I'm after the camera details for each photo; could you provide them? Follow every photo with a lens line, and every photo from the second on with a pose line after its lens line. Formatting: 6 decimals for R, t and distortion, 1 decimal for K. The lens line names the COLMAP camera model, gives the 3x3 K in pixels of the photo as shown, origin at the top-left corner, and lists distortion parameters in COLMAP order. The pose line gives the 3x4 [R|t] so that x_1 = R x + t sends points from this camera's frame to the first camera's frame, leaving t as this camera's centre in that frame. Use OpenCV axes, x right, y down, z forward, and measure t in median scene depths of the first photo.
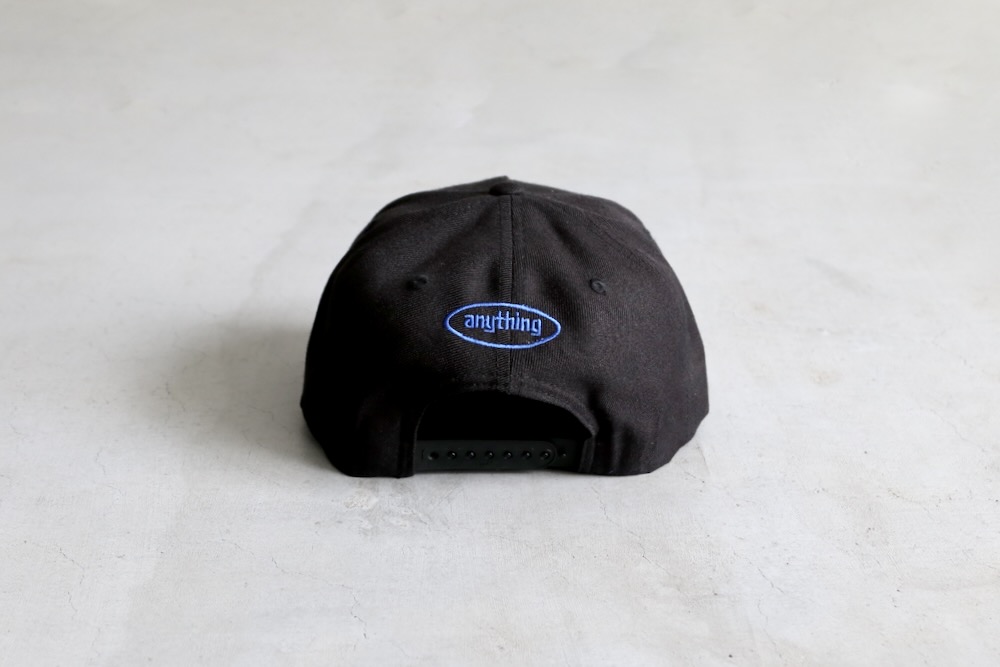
lens RADIAL K [[1430.4, 0, 500.0], [0, 1430.4, 333.5], [0, 0, 1]] dist [-0.128235, 0.072103]
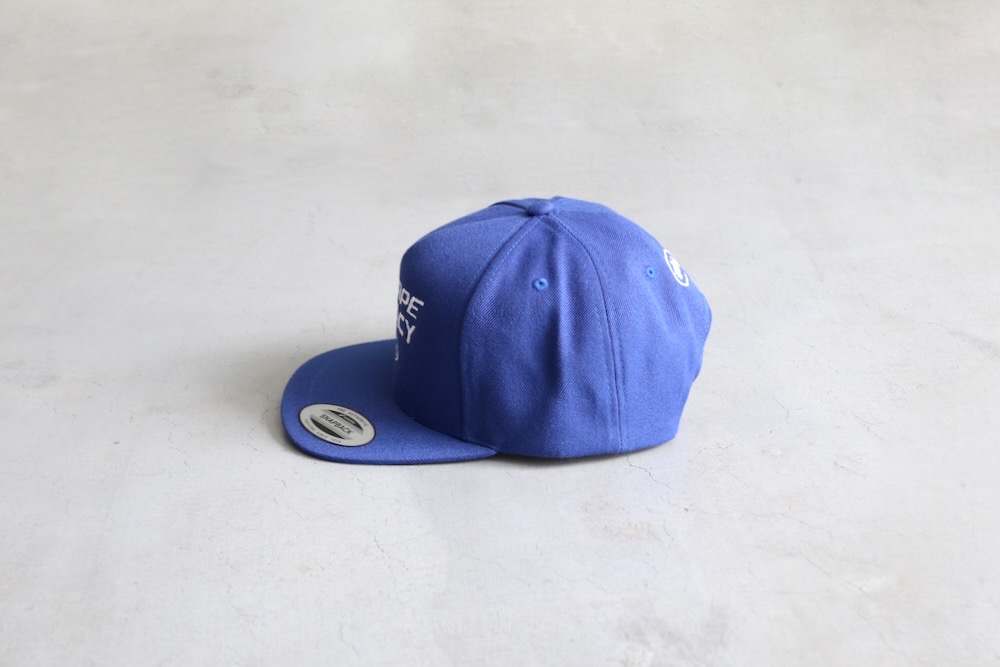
lens RADIAL K [[1430.4, 0, 500.0], [0, 1430.4, 333.5], [0, 0, 1]] dist [-0.128235, 0.072103]
pose [[0.995212, -0.089459, 0.039367, -0.198848], [0.090440, 0.995615, -0.023884, -0.081715], [-0.037058, 0.027330, 0.998939, 0.040659]]
